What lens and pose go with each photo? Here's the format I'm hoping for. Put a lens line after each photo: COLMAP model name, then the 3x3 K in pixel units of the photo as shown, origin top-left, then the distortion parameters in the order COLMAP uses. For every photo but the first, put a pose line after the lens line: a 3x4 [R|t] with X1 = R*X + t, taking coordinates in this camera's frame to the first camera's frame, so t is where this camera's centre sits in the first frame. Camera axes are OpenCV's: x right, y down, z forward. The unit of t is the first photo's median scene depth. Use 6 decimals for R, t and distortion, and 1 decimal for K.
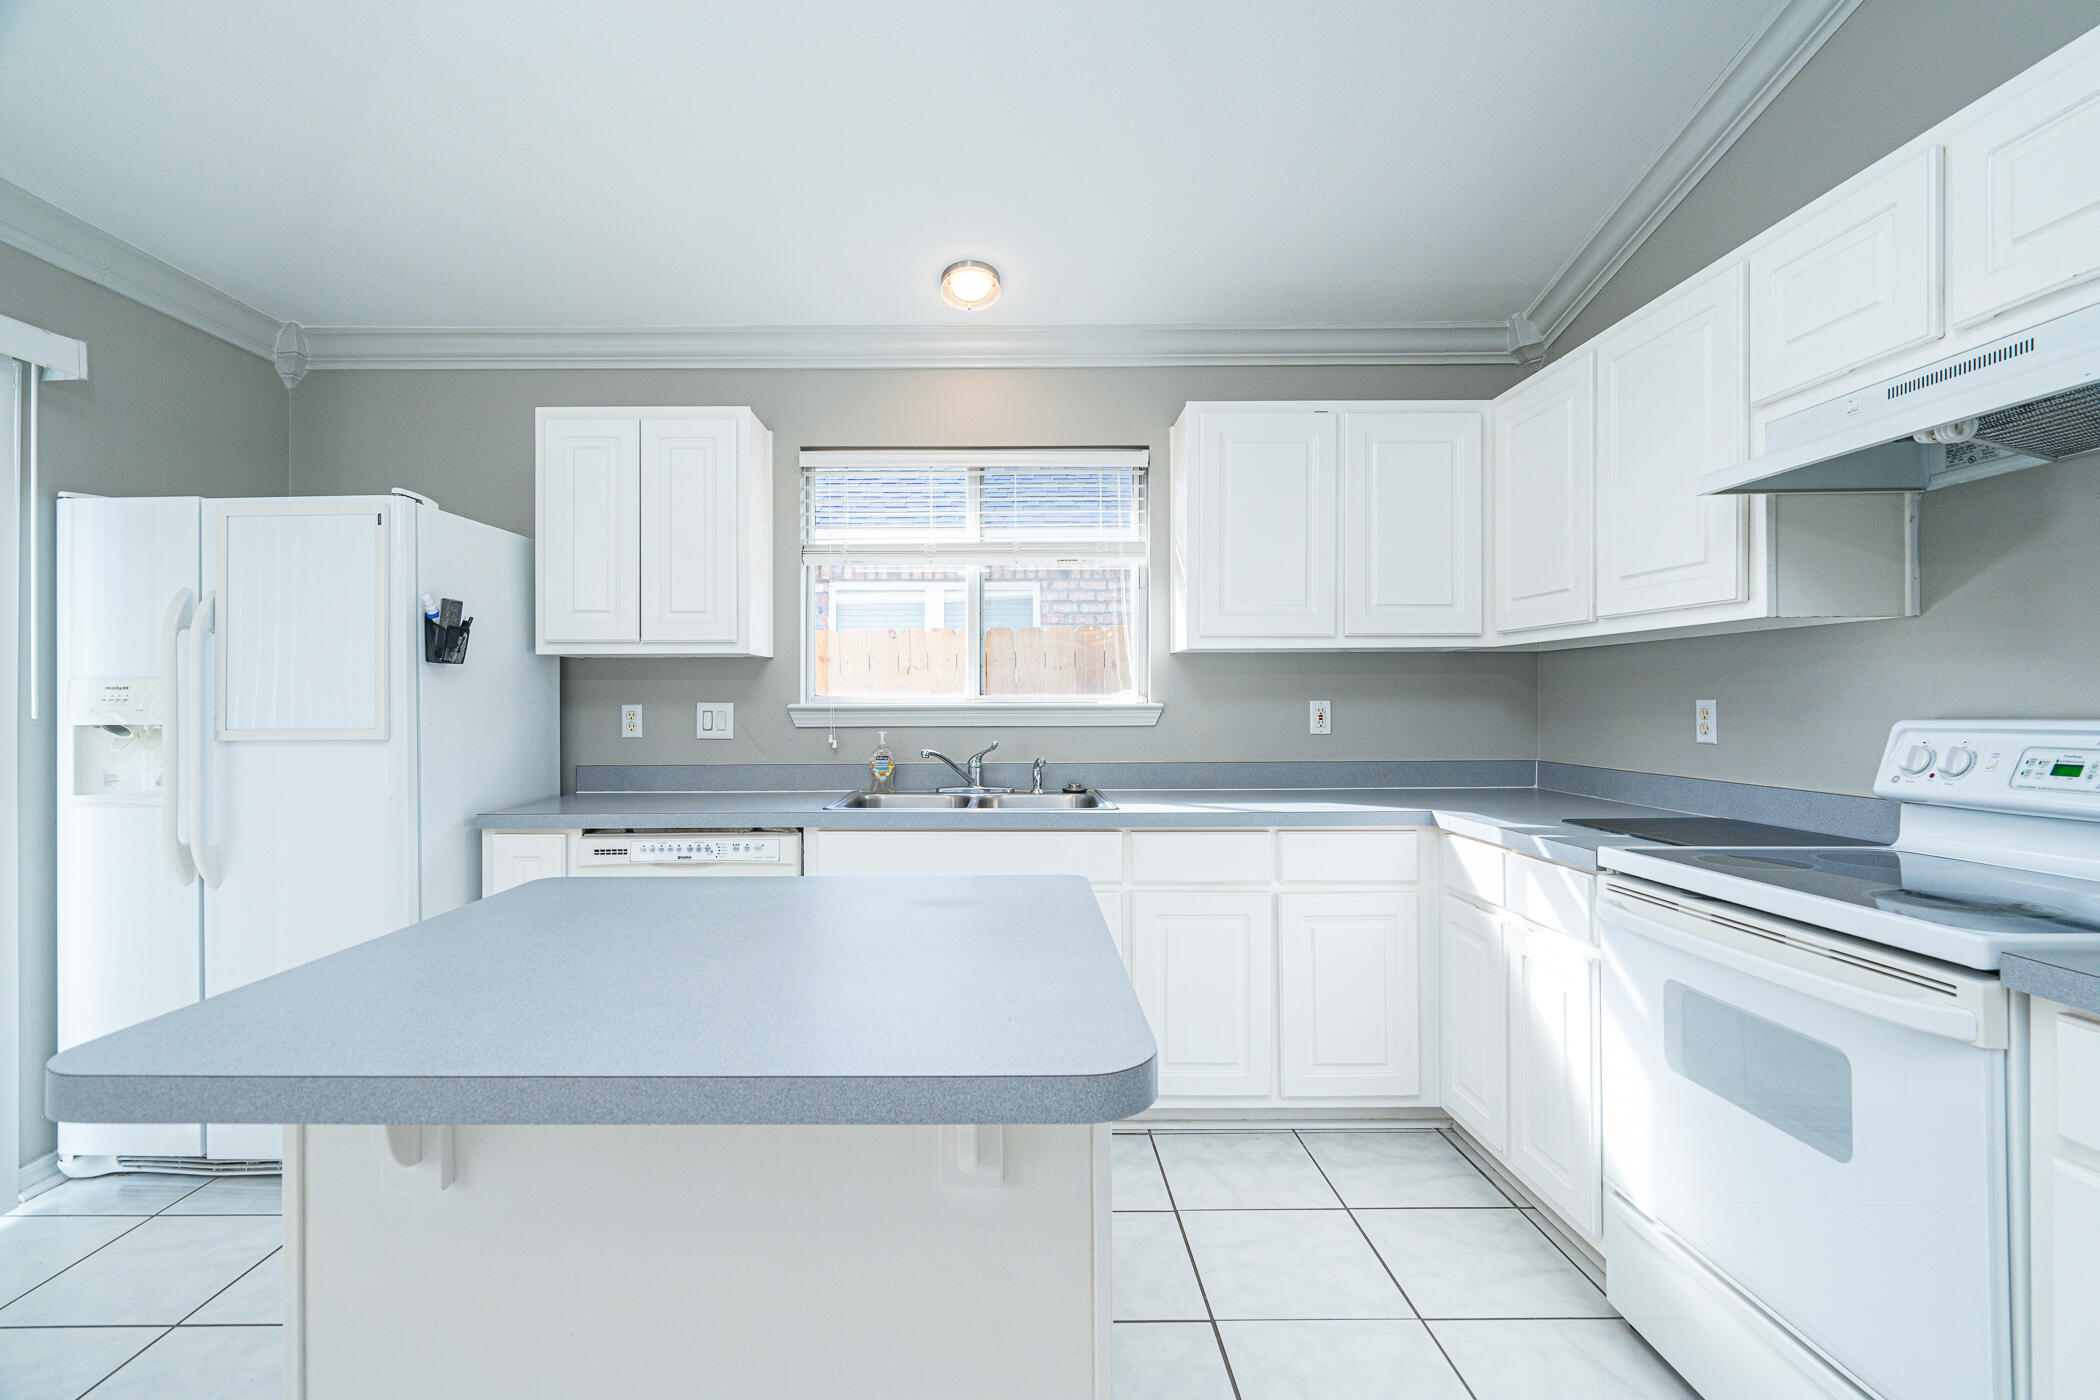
lens RADIAL K [[967.0, 0, 1013.8], [0, 967.0, 697.7], [0, 0, 1]] dist [-0.005684, 0.000415]
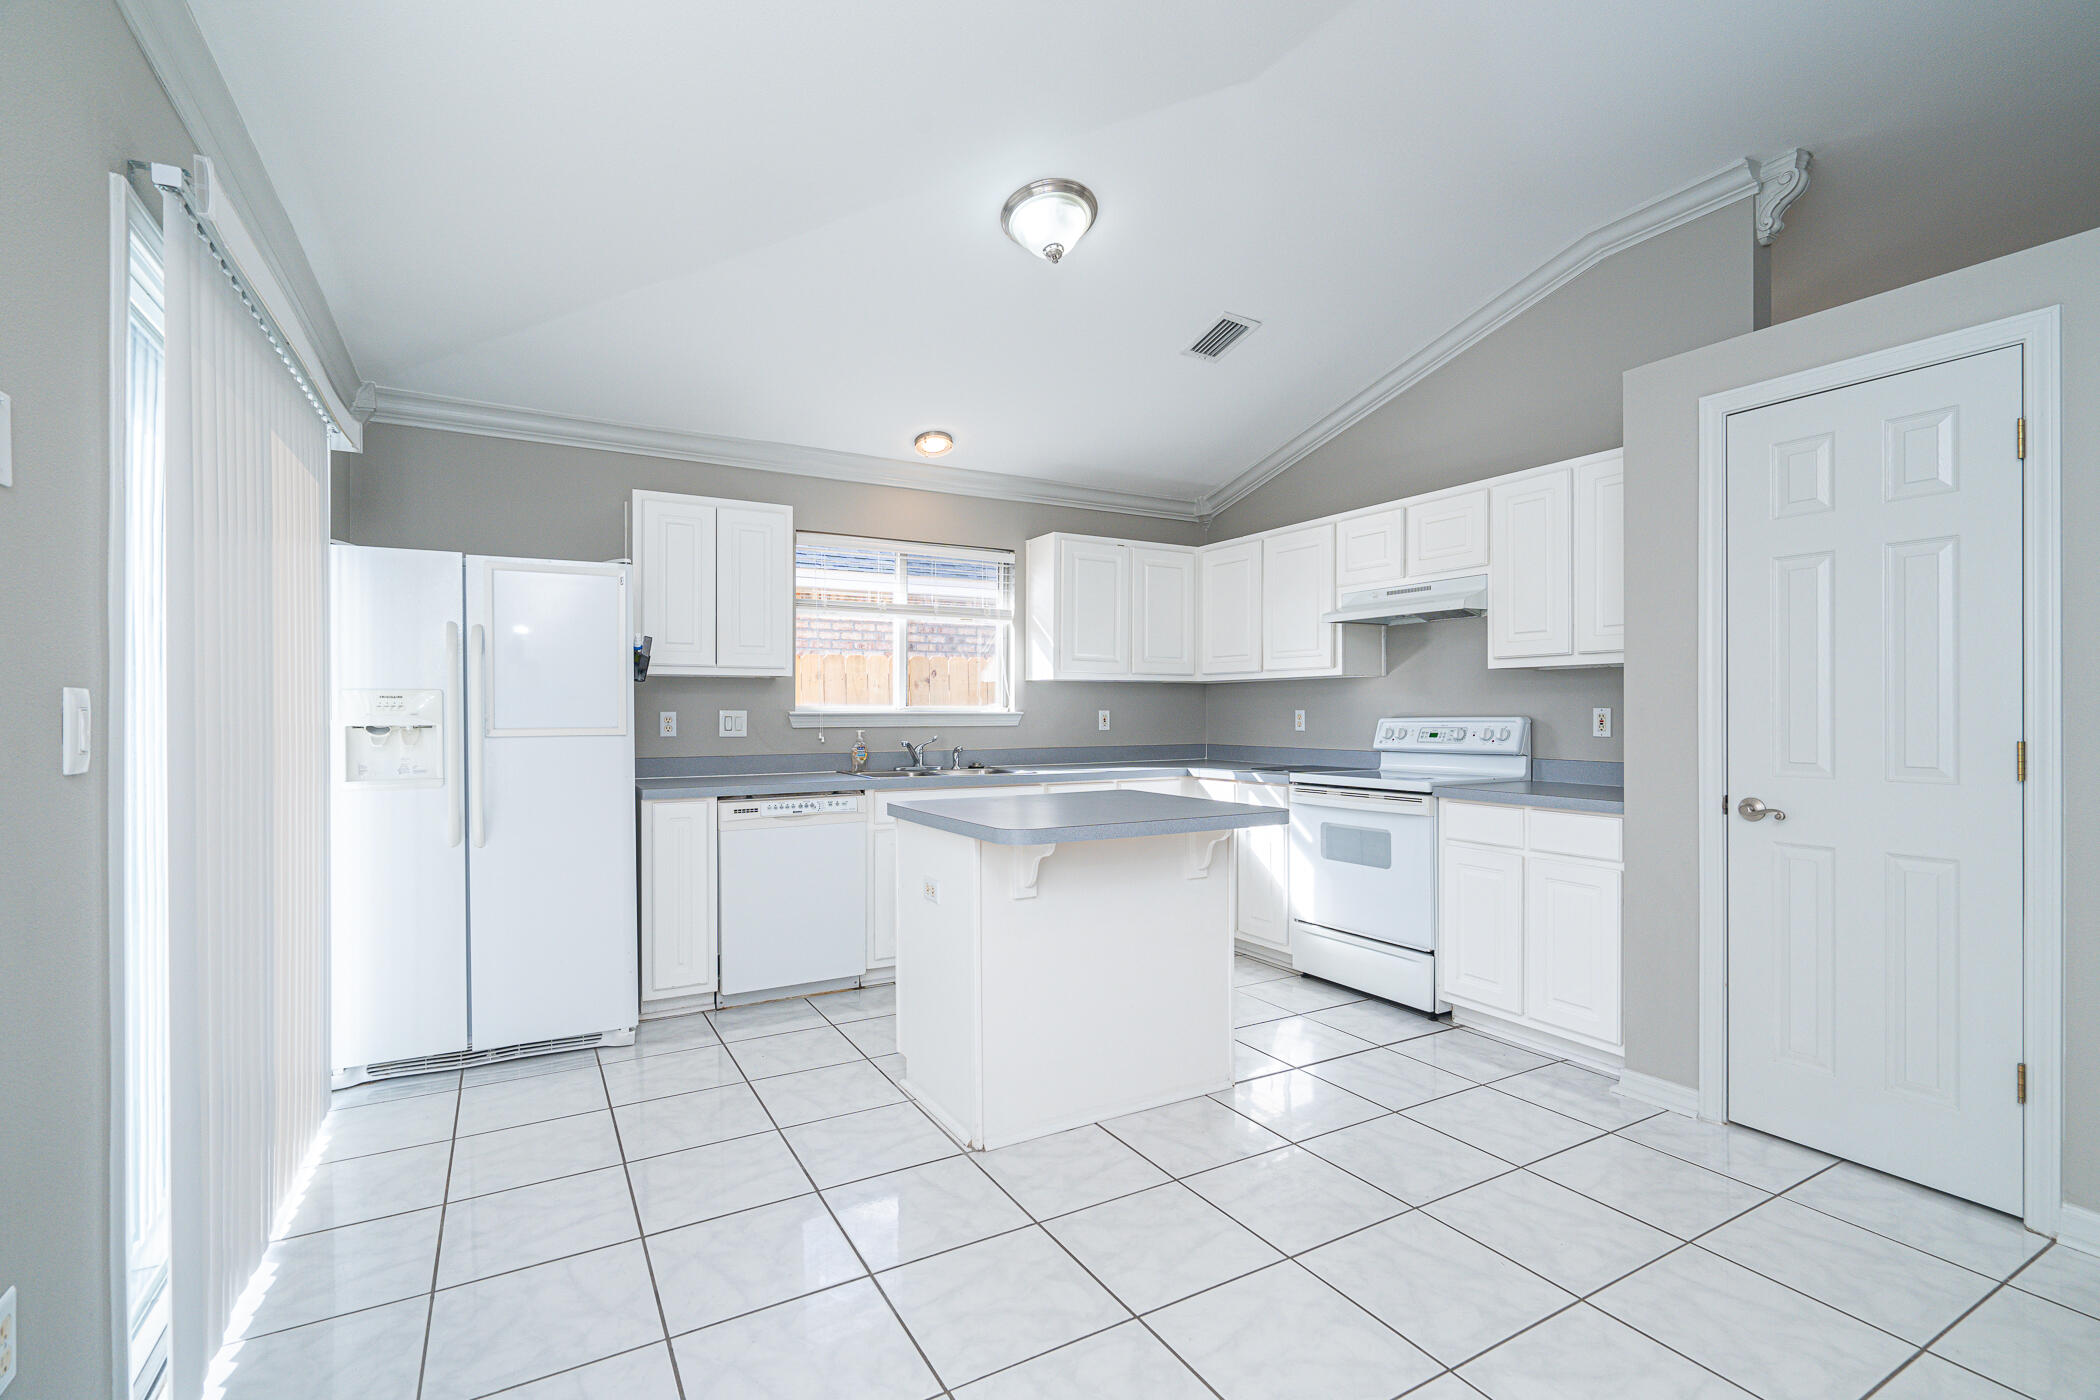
lens RADIAL K [[945.5, 0, 1063.4], [0, 945.5, 722.2], [0, 0, 1]] dist [0.000096, 0.000947]
pose [[0.863436, -0.002971, 0.504450, -0.636394], [-0.003322, 0.999927, 0.011575, 0.004982], [-0.504448, -0.011670, 0.863363, -0.432214]]
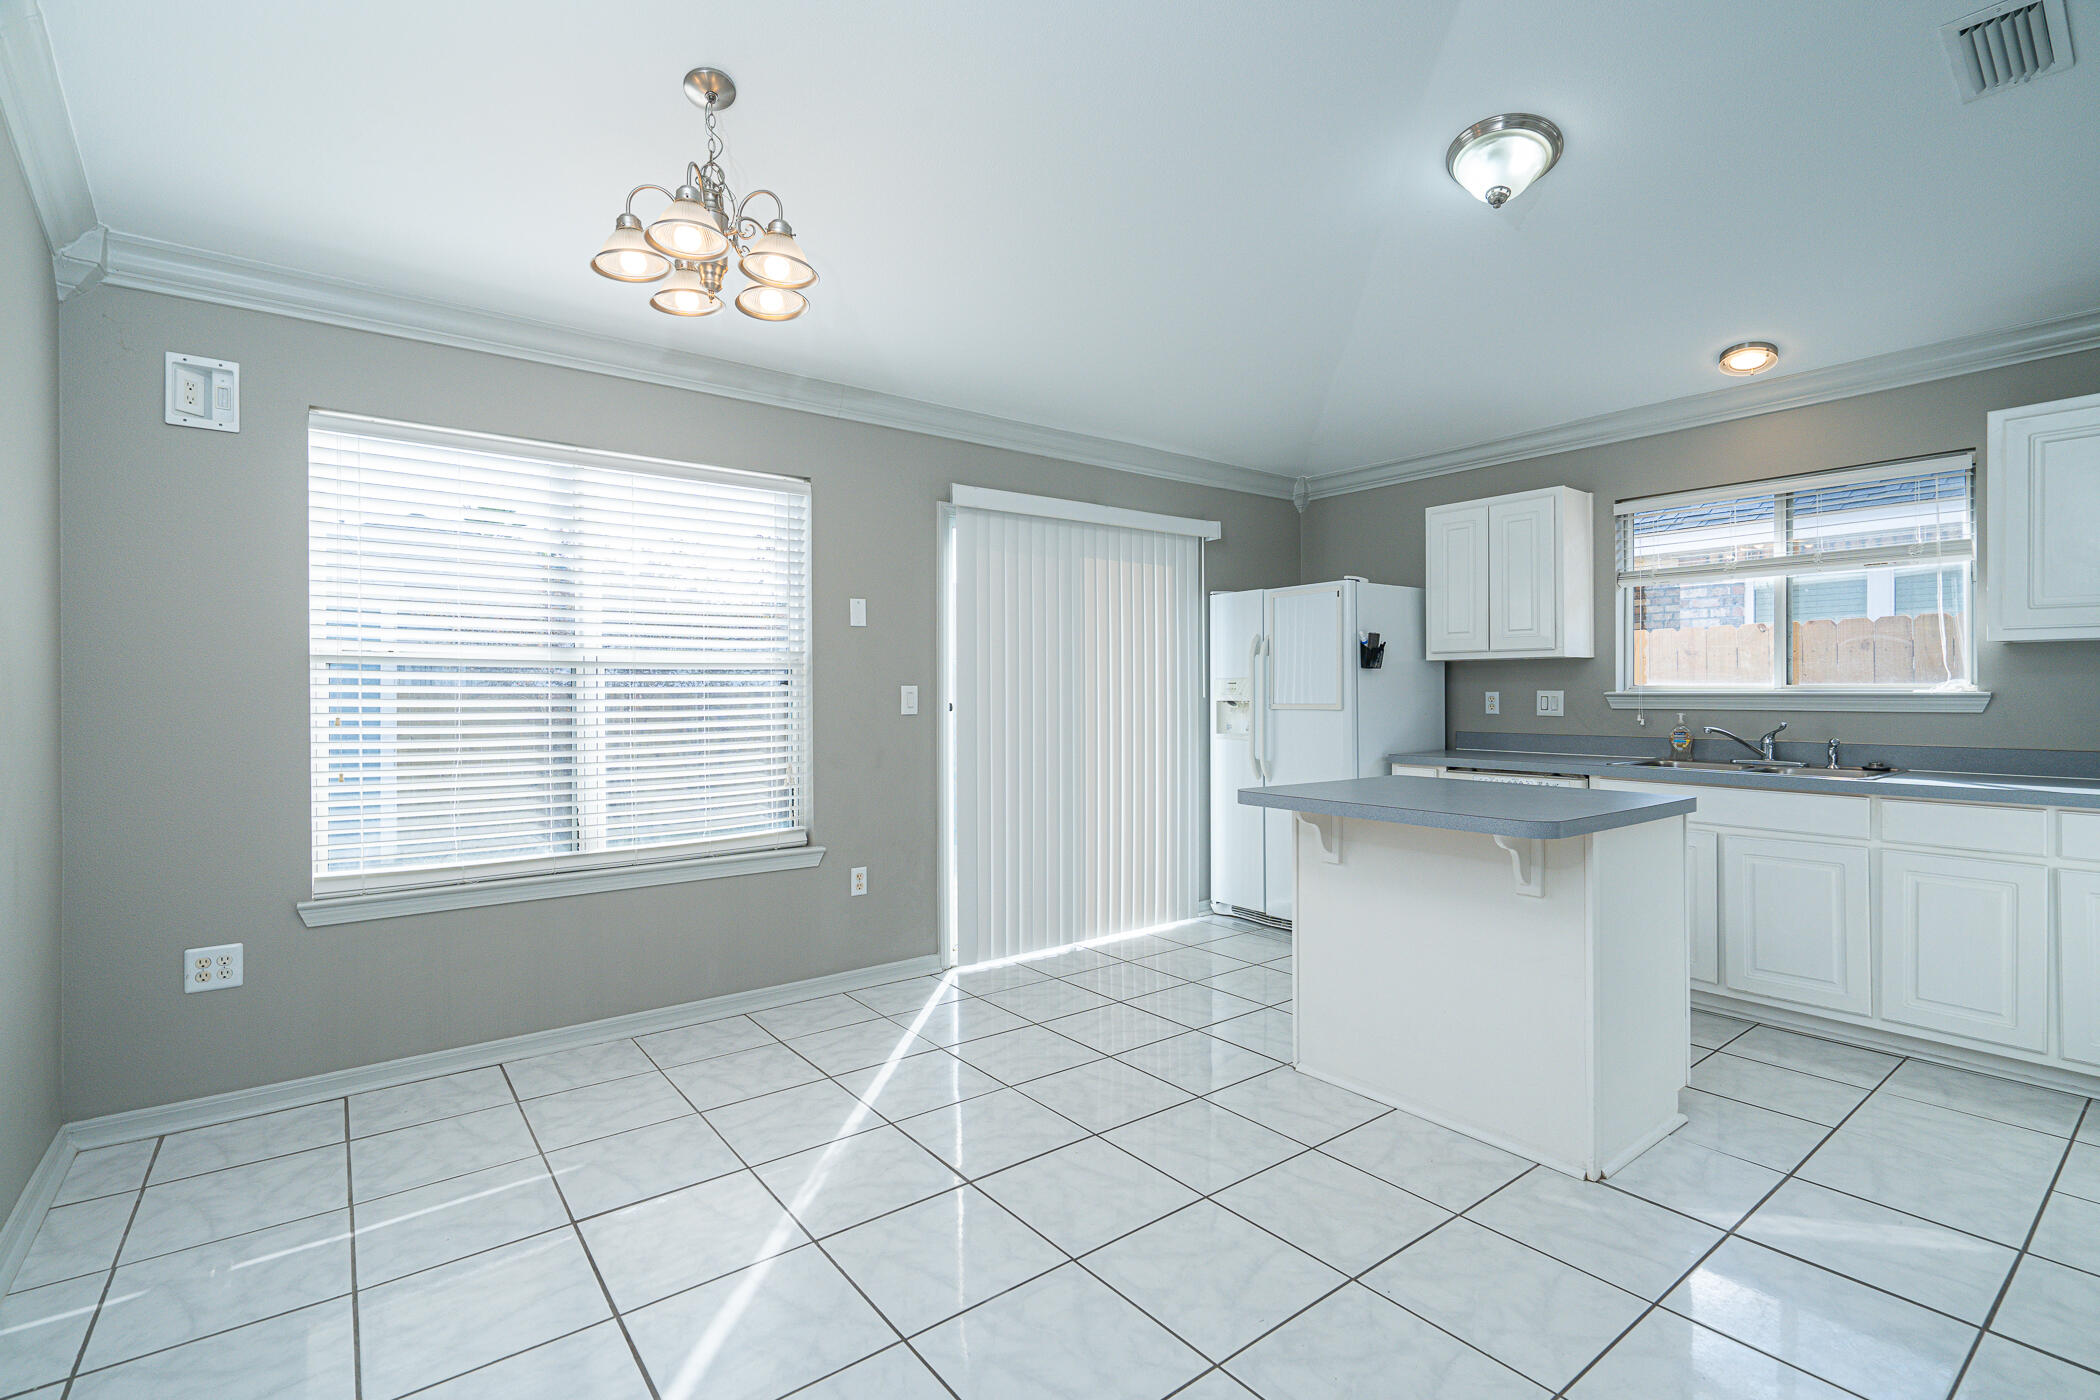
lens RADIAL K [[973.4, 0, 1056.6], [0, 973.4, 689.1], [0, 0, 1]] dist [0.032125, -0.000128]
pose [[0.622261, 0.000592, -0.782810, 0.401367], [0.002415, 0.999994, 0.002676, -0.002878], [0.782806, -0.003556, 0.622255, -0.504432]]
